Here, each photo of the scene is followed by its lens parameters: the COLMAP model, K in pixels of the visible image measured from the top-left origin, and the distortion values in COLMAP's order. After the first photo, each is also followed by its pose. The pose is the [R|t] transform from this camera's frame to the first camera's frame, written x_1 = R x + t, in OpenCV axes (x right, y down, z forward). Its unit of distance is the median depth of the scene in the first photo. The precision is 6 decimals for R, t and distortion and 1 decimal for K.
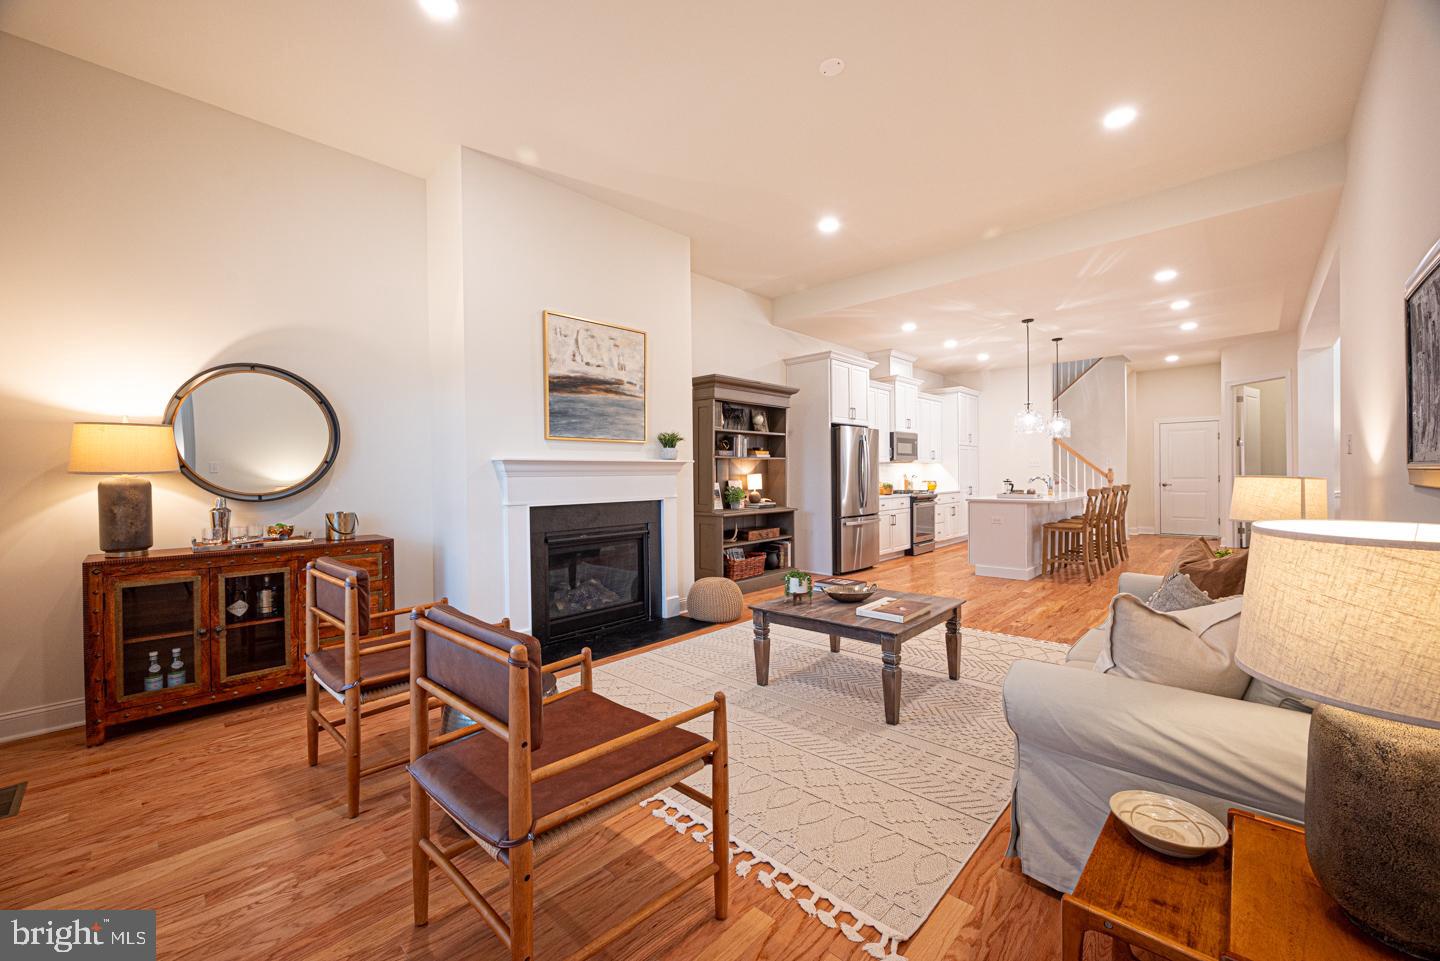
lens RADIAL K [[563.4, 0, 715.6], [0, 563.4, 479.1], [0, 0, 1]] dist [-0.016893, -0.000038]
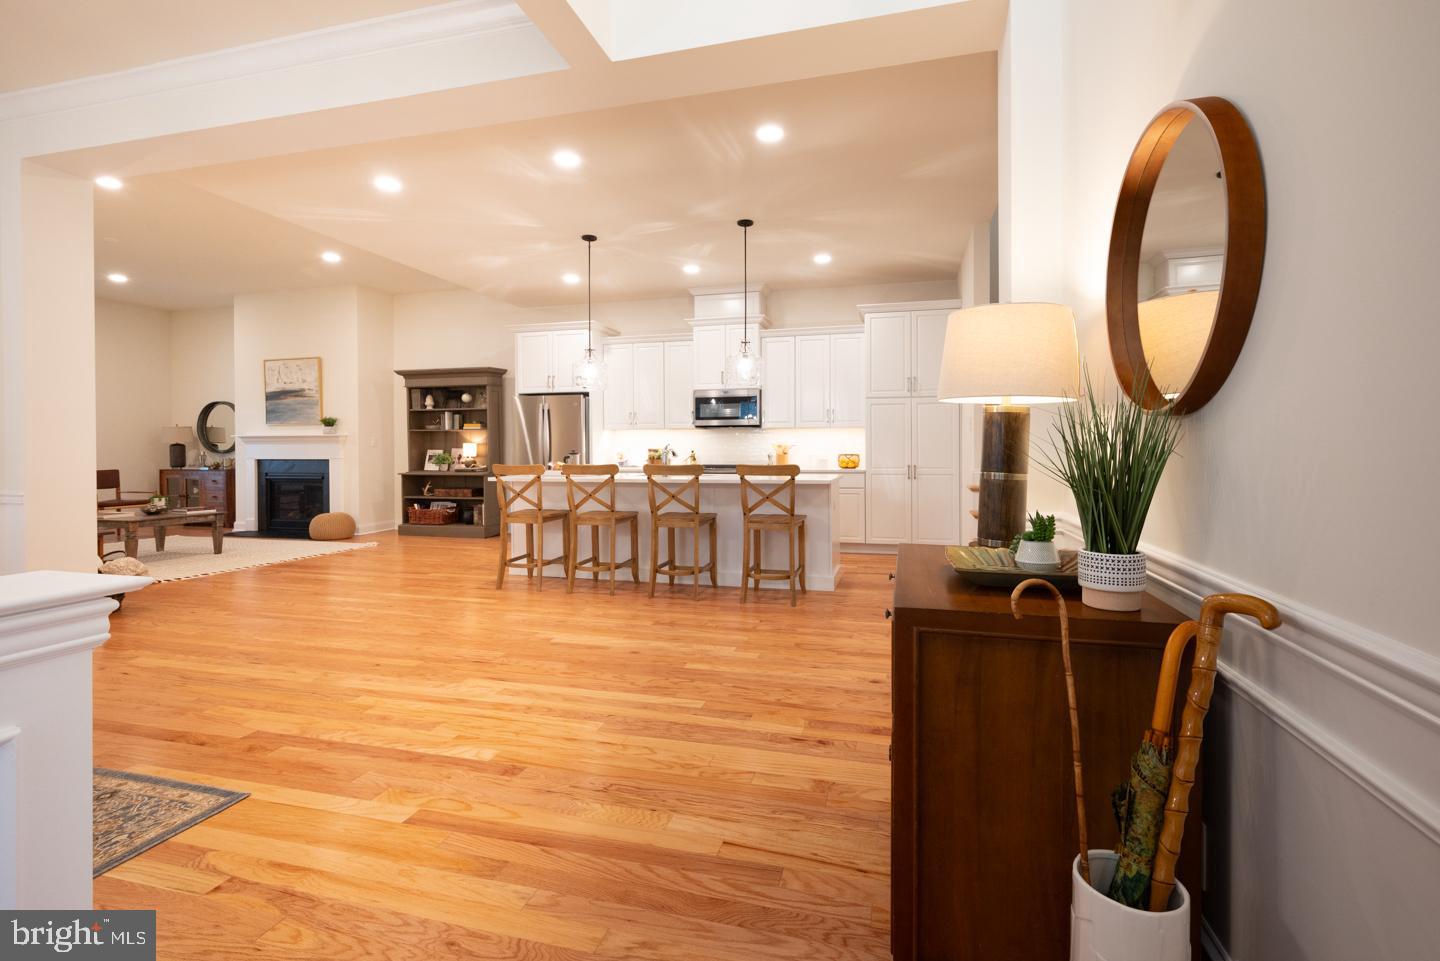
lens RADIAL K [[563.4, 0, 768.1], [0, 563.4, 444.4], [0, 0, 1]] dist [-0.016893, -0.000038]
pose [[0.580704, 0.006760, -0.814087, 1.369887], [-0.007893, 0.999965, 0.002673, -0.014089], [0.814077, 0.004874, 0.580737, 0.782703]]
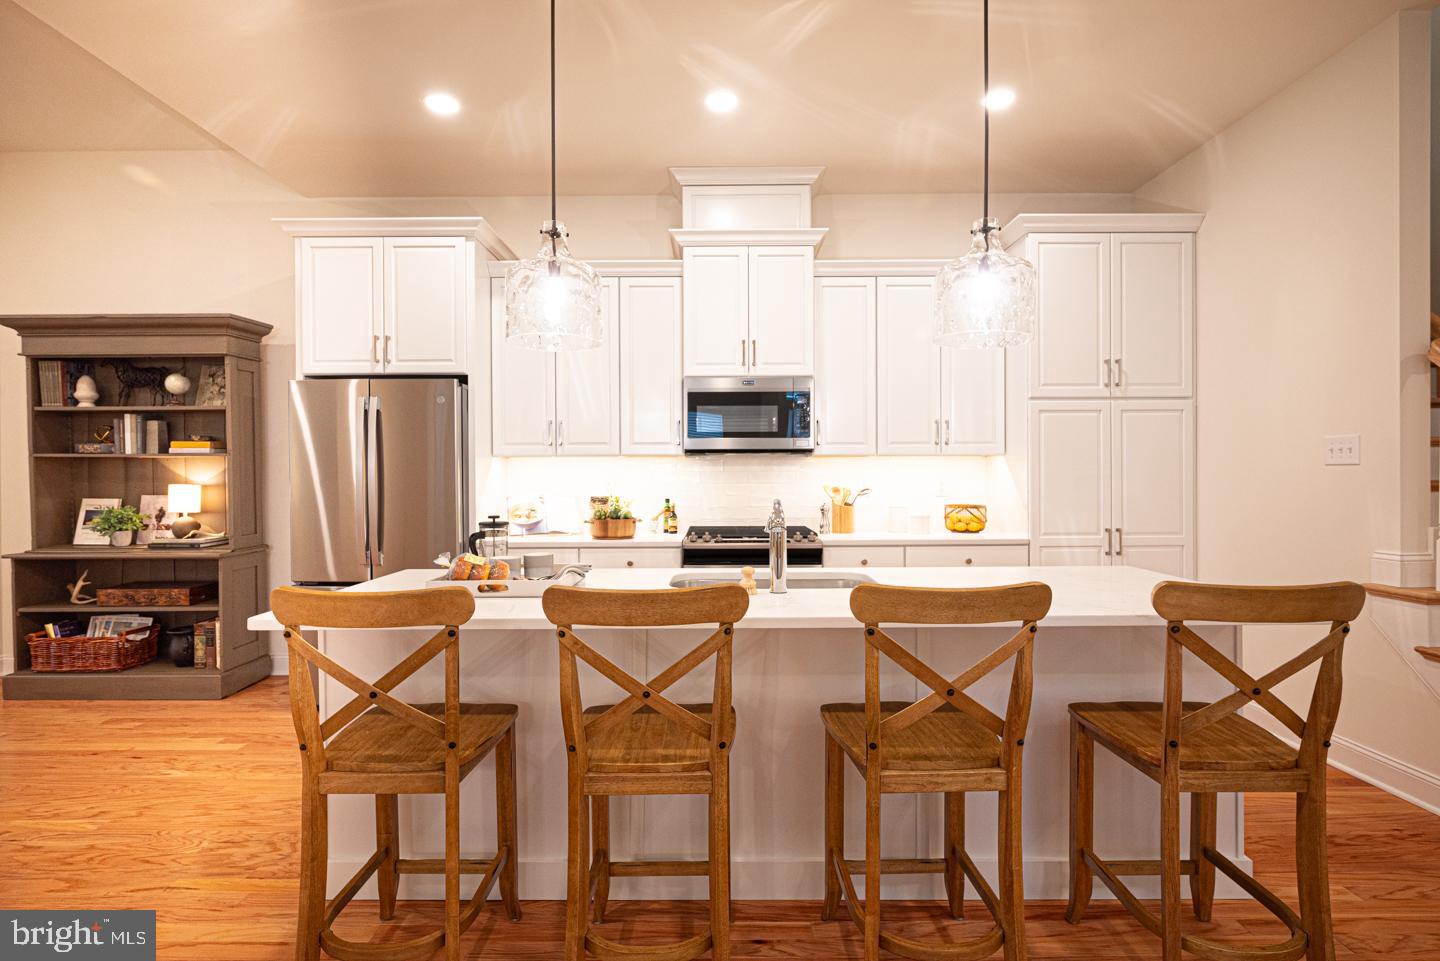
lens RADIAL K [[726.3, 0, 717.6], [0, 726.3, 479.6], [0, 0, 1]] dist [-0.011547, -0.000469]
pose [[0.691795, 0.013229, -0.721973, 0.919982], [-0.010893, 0.999910, 0.007884, -0.023325], [0.722012, 0.002410, 0.691876, 0.843955]]
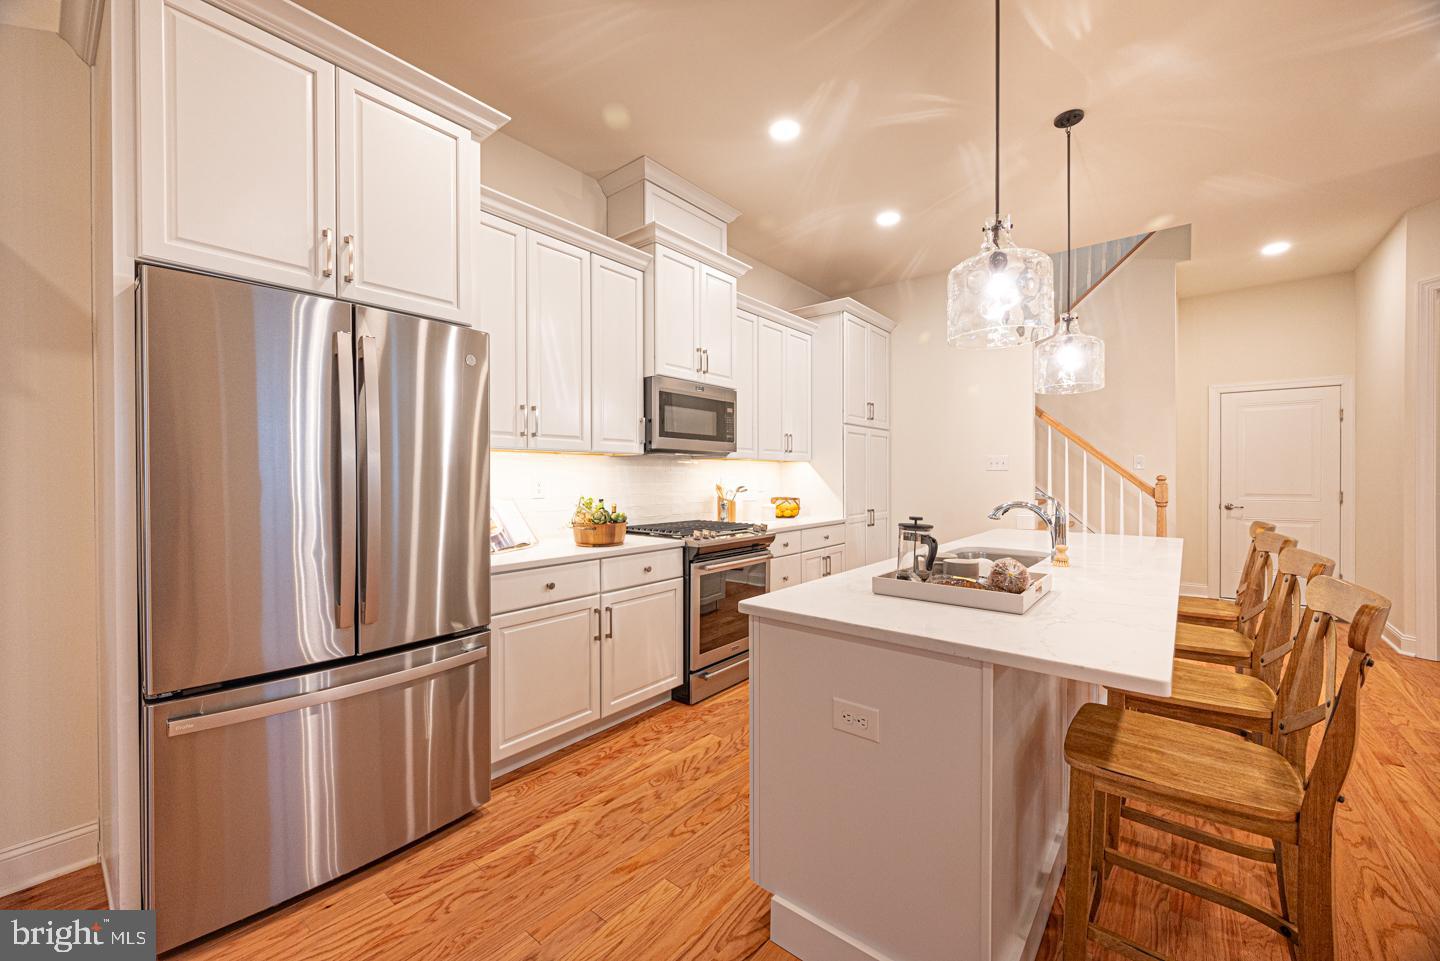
lens RADIAL K [[563.4, 0, 725.3], [0, 563.4, 481.7], [0, 0, 1]] dist [-0.016893, -0.000038]
pose [[0.996515, 0.007934, 0.083036, 0.420735], [-0.007814, 0.999968, -0.001771, -0.014445], [-0.083047, 0.001116, 0.996545, 0.767399]]
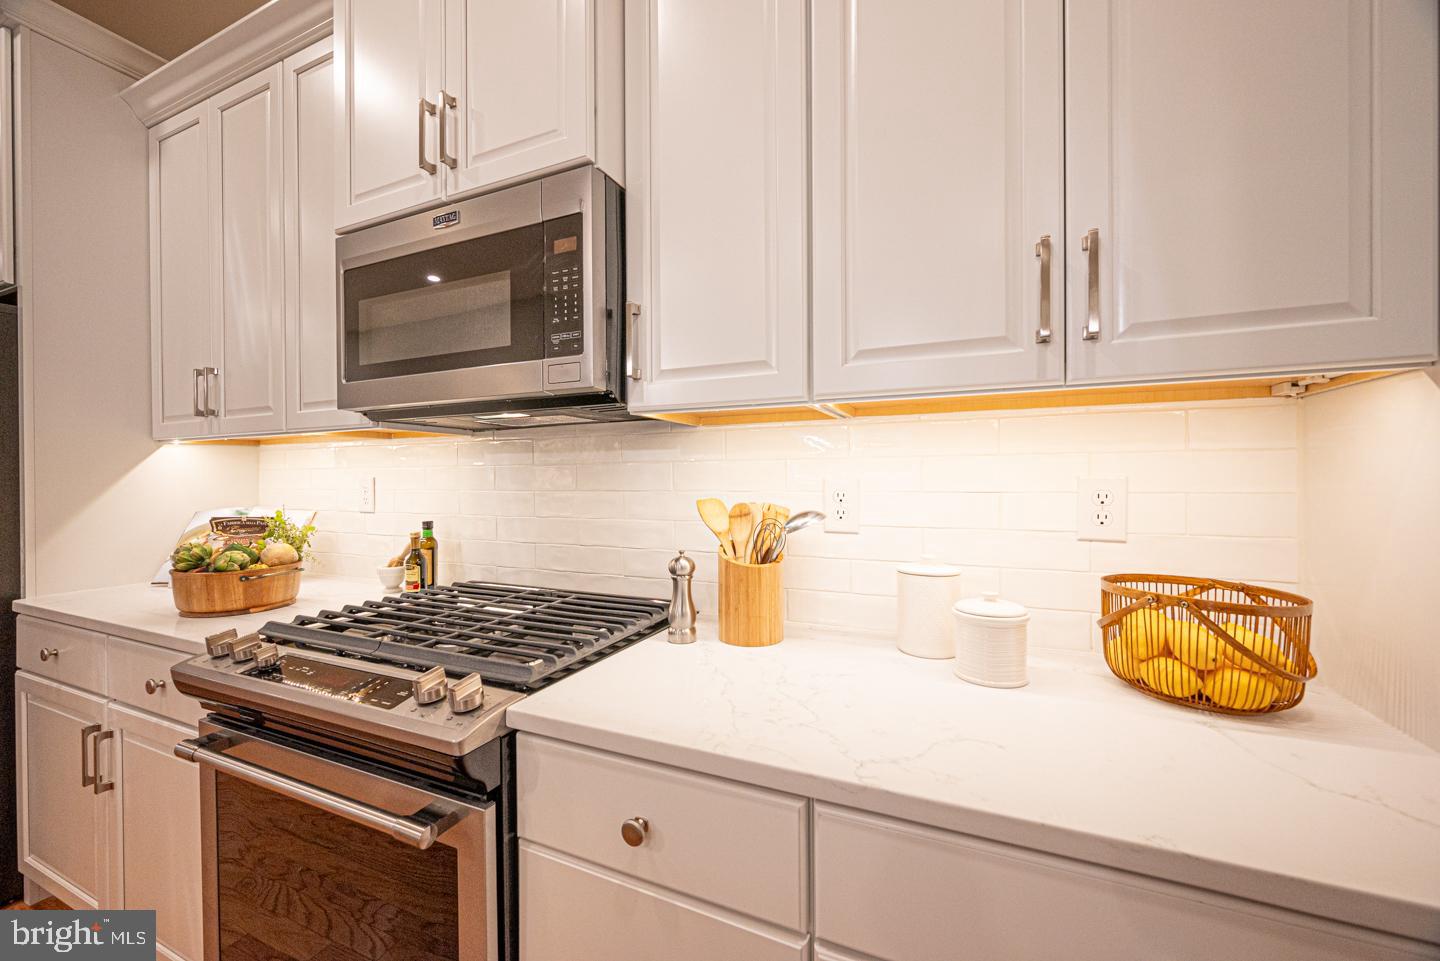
lens RADIAL K [[563.4, 0, 713.8], [0, 563.4, 477.0], [0, 0, 1]] dist [-0.016893, -0.000038]
pose [[0.330729, 0.012000, -0.943650, 0.659424], [-0.010998, 0.999900, 0.008861, -0.022780], [0.943662, 0.007448, 0.330828, 1.364487]]
